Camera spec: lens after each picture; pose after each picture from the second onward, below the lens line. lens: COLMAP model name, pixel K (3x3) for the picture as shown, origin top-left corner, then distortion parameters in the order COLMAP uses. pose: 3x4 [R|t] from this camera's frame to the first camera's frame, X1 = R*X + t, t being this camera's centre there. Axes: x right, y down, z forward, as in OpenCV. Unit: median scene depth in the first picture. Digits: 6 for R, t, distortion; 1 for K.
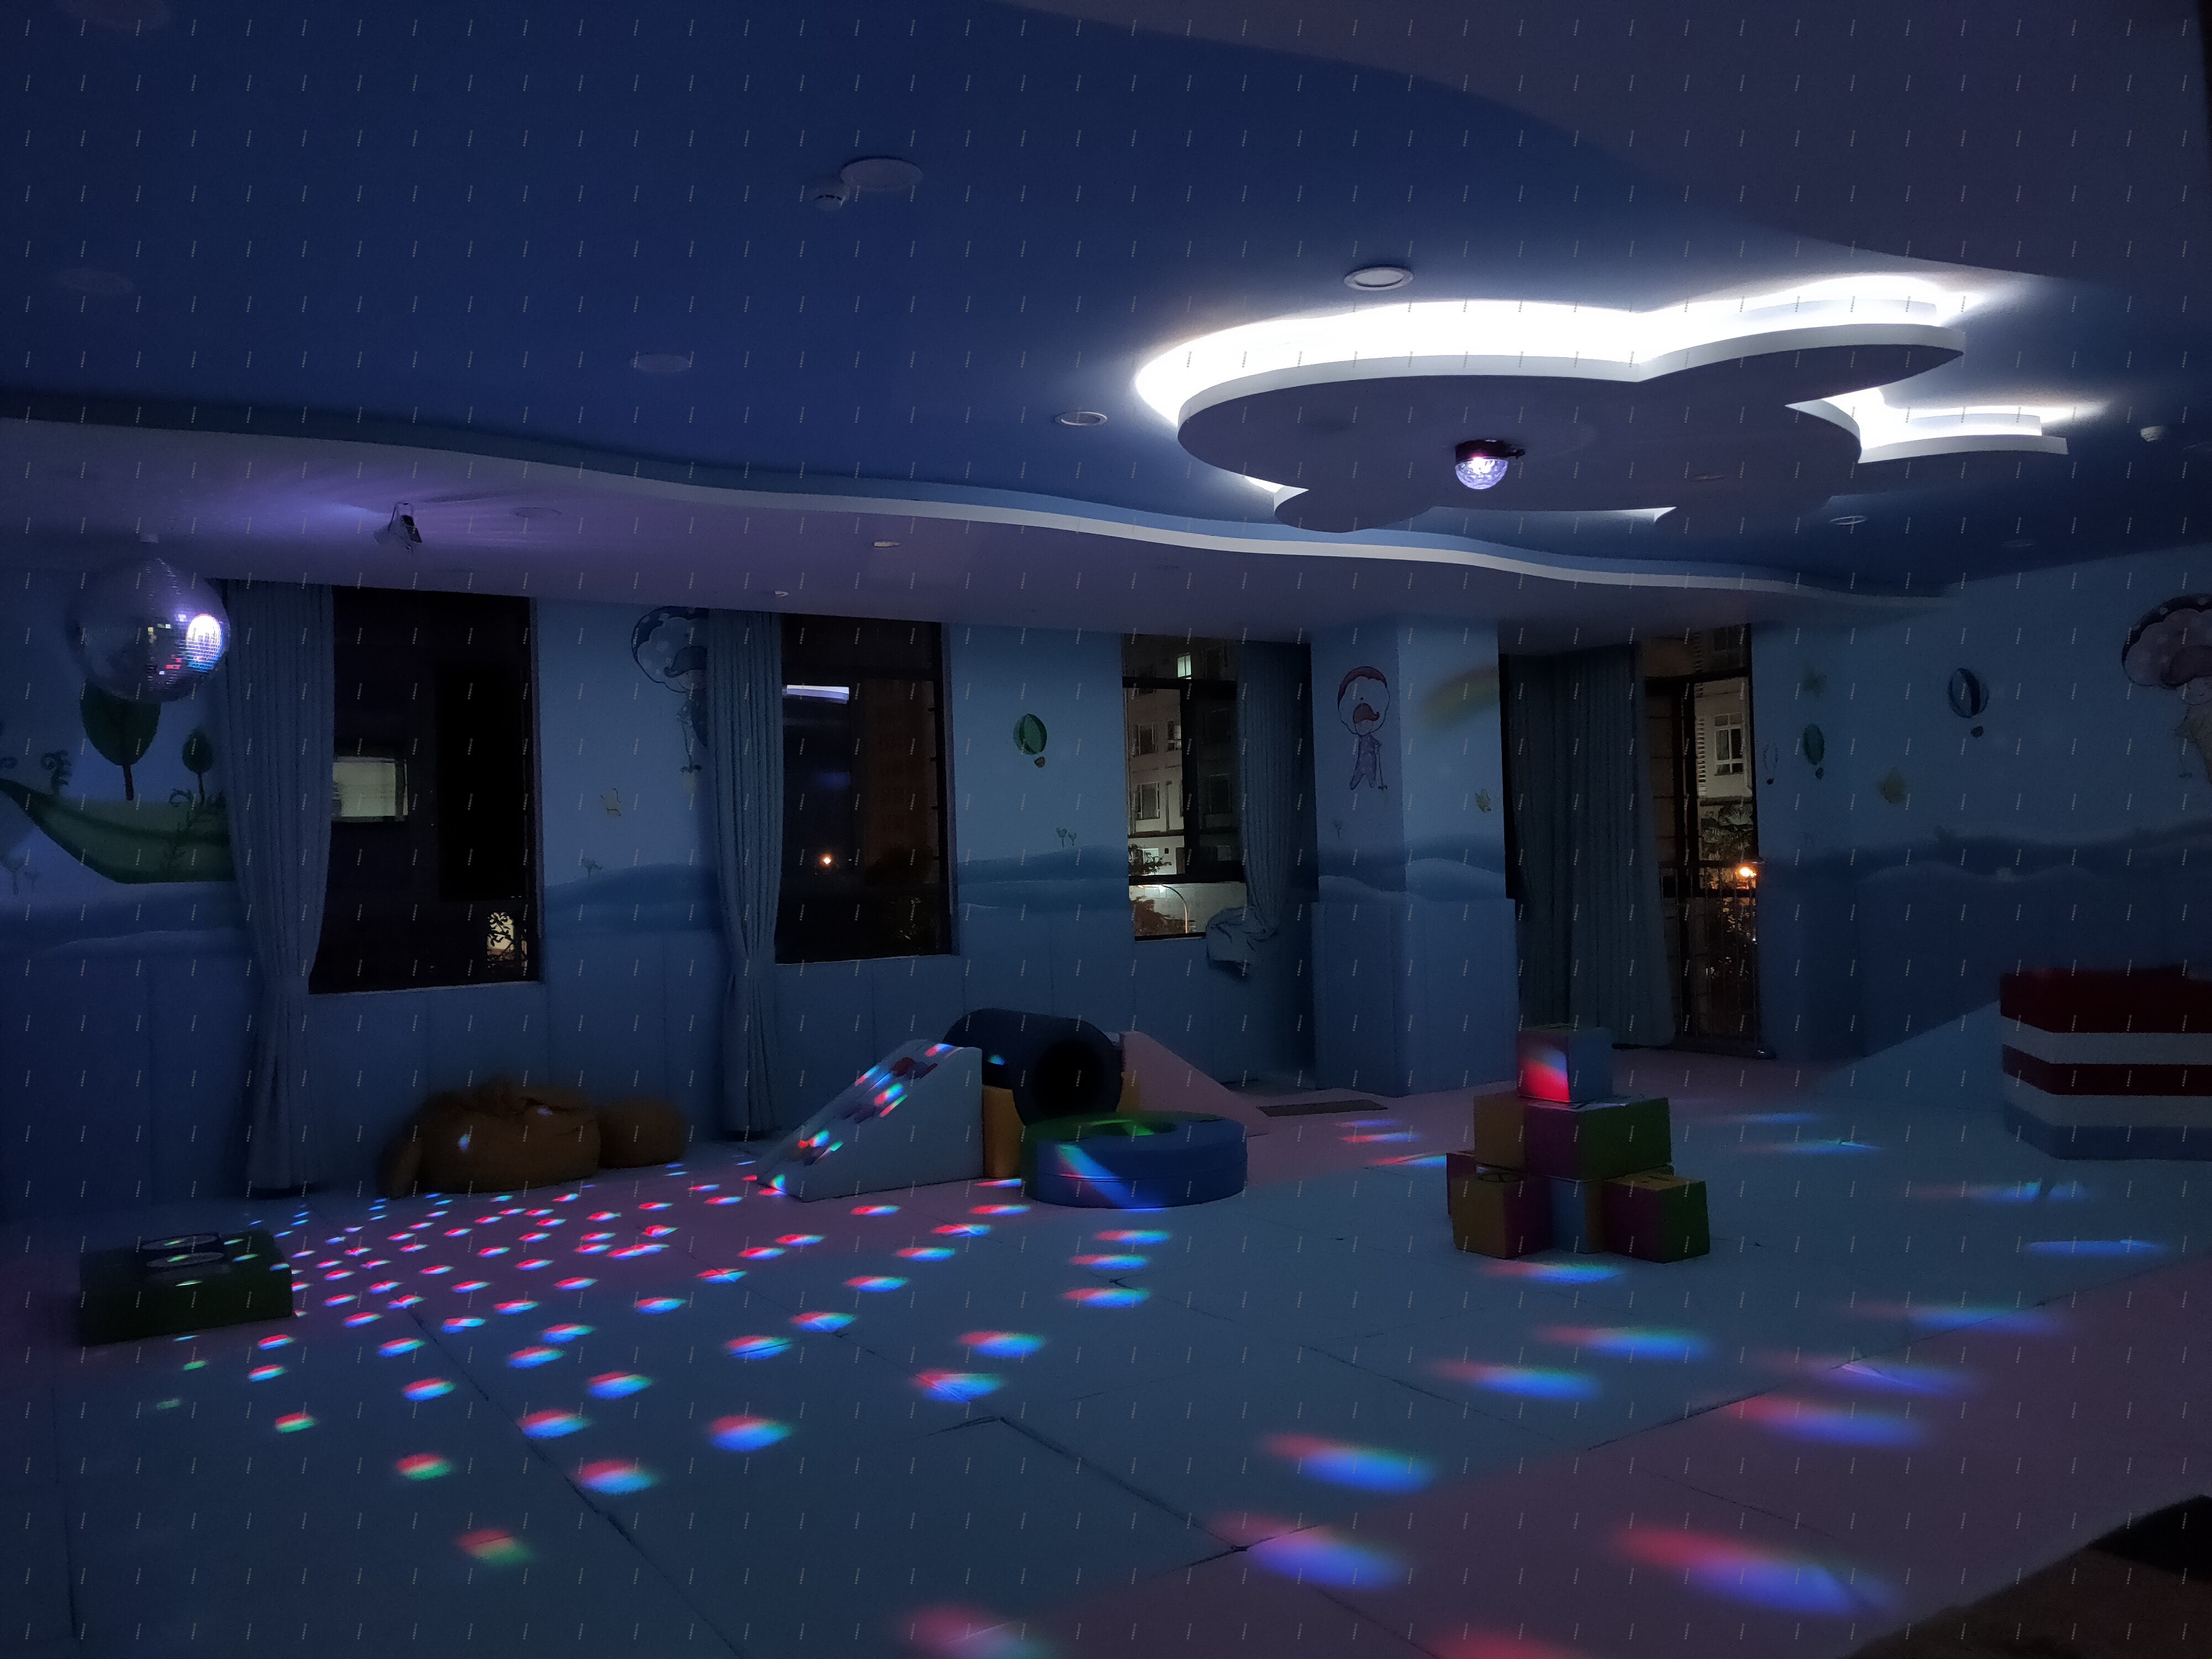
lens RADIAL K [[1708.8, 0, 1106.0], [0, 1708.8, 829.5], [0, 0, 1]] dist [0.083316, -0.141654]
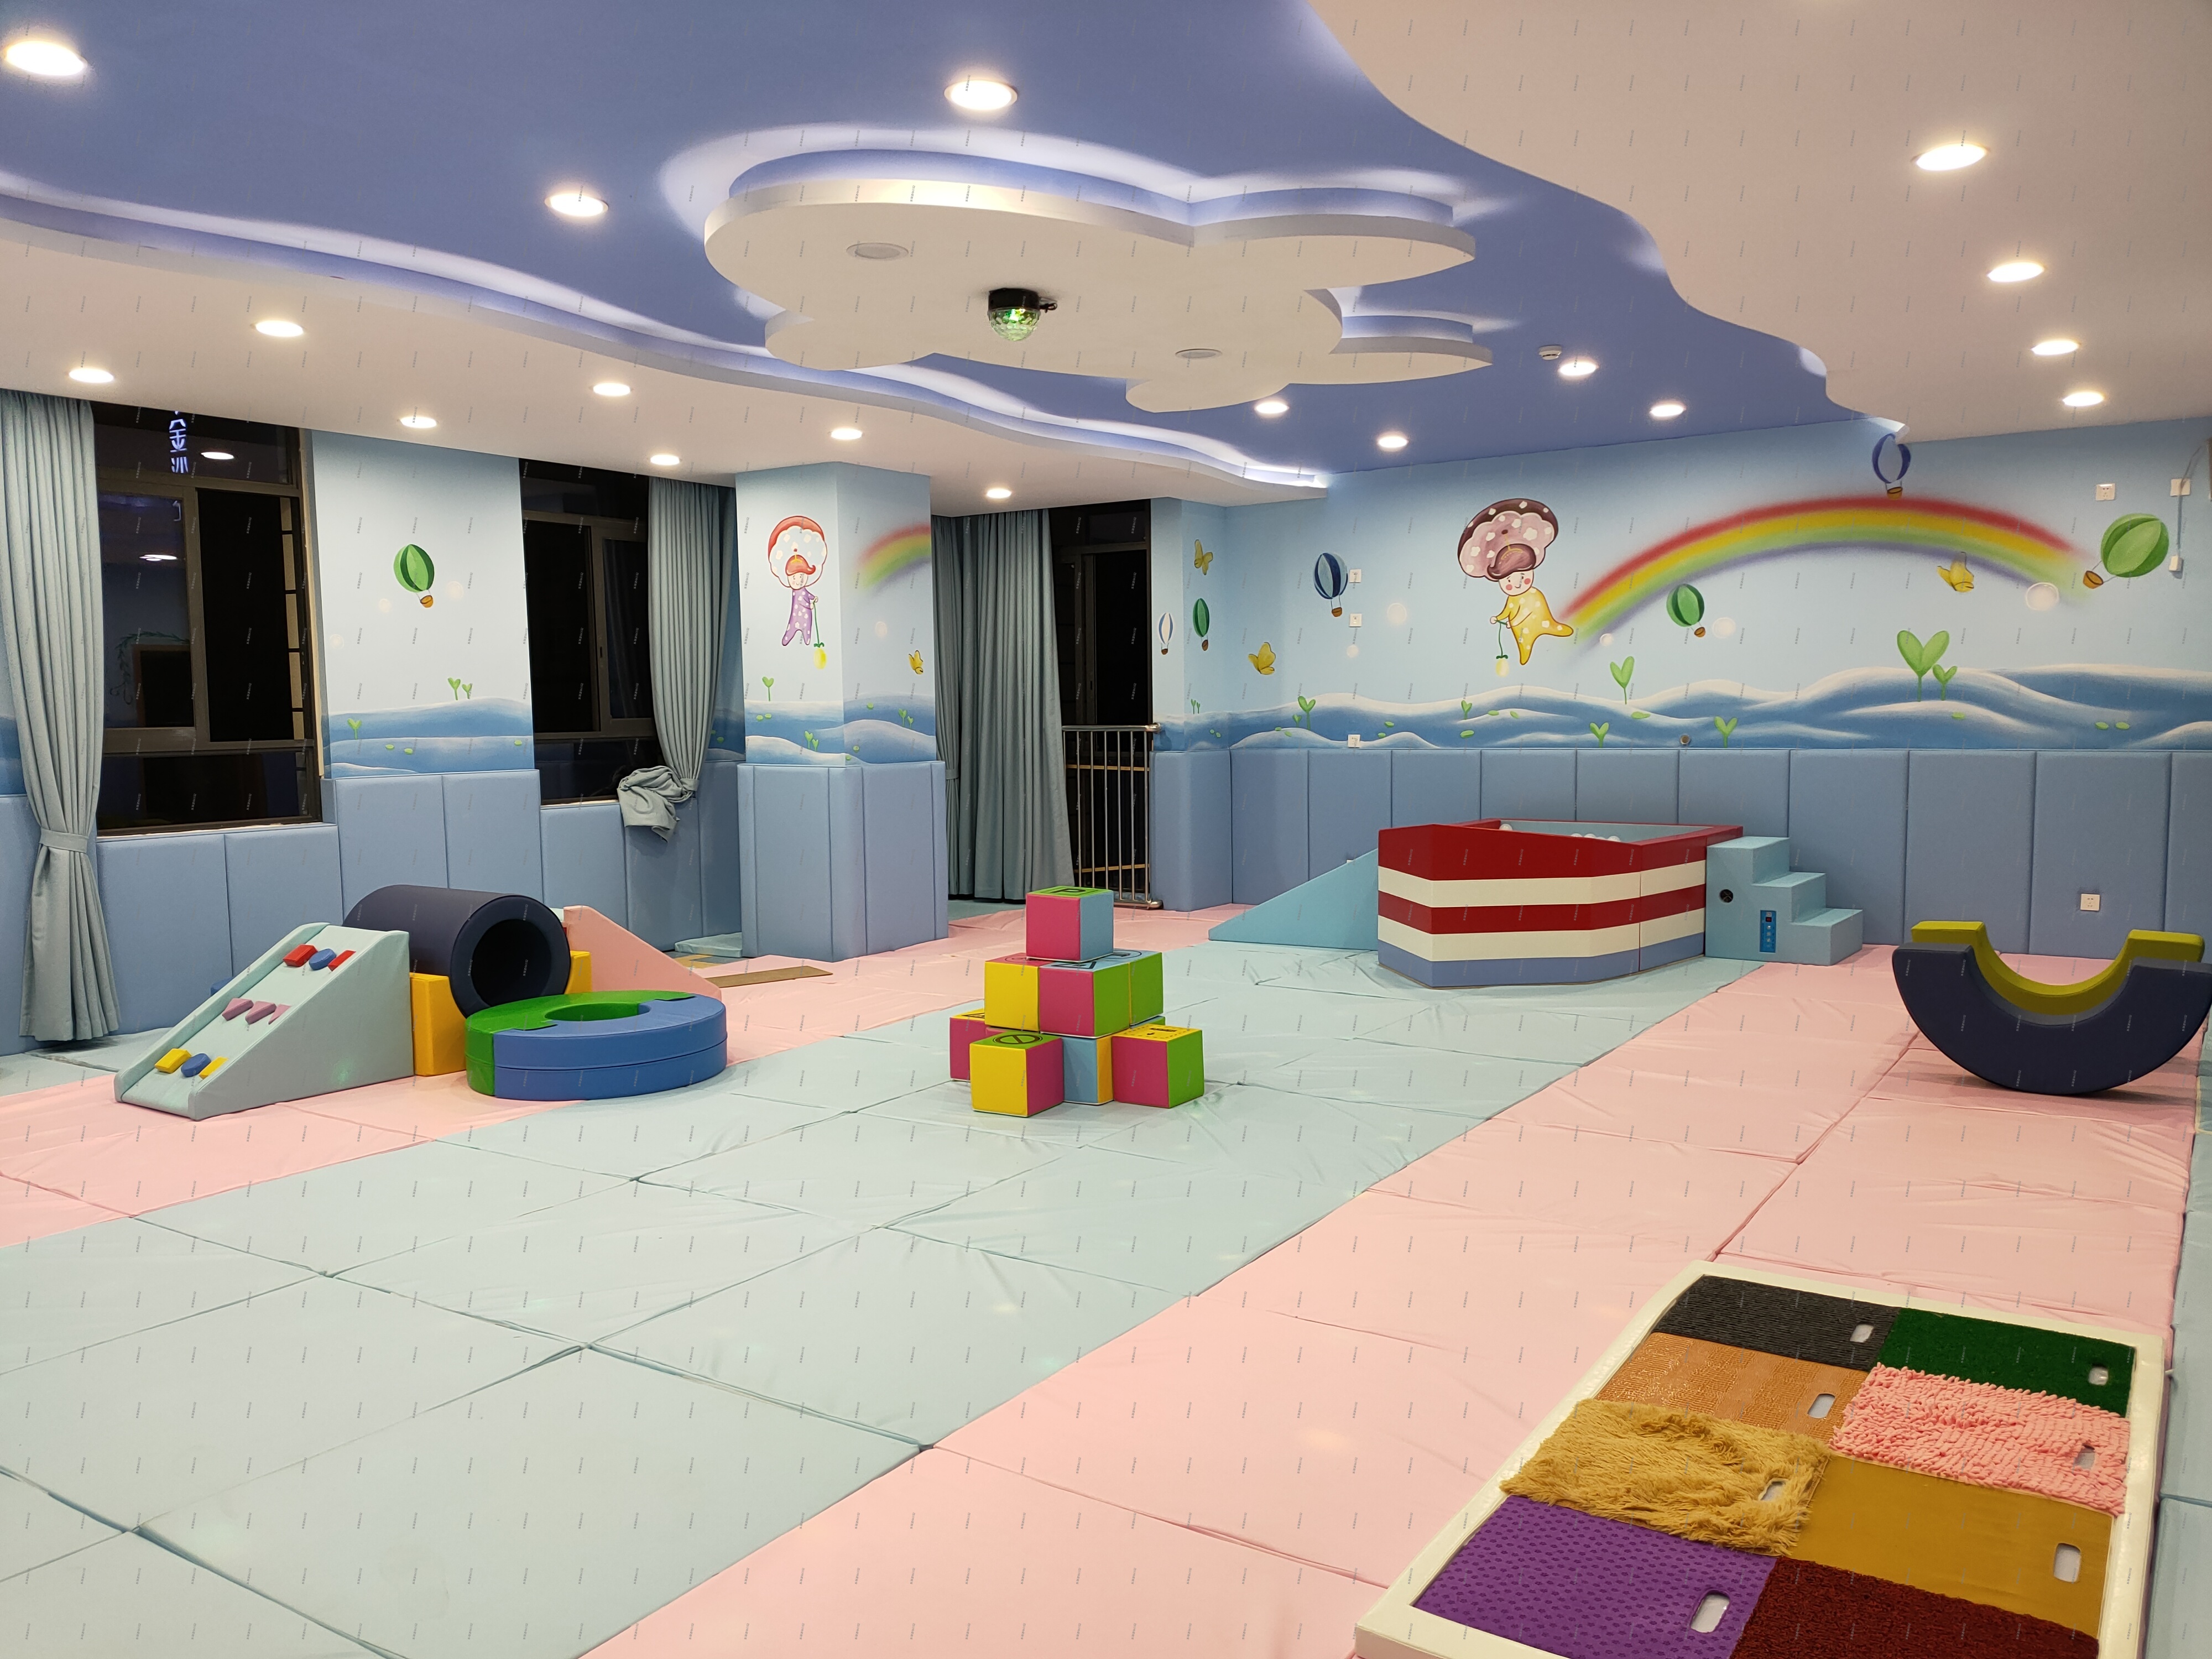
lens RADIAL K [[1708.8, 0, 1106.0], [0, 1708.8, 829.5], [0, 0, 1]] dist [0.083316, -0.141654]
pose [[0.910316, -0.012535, 0.413725, -0.094224], [-0.021553, 0.996750, 0.077621, 0.000760], [-0.413353, -0.079577, 0.907087, 0.053384]]
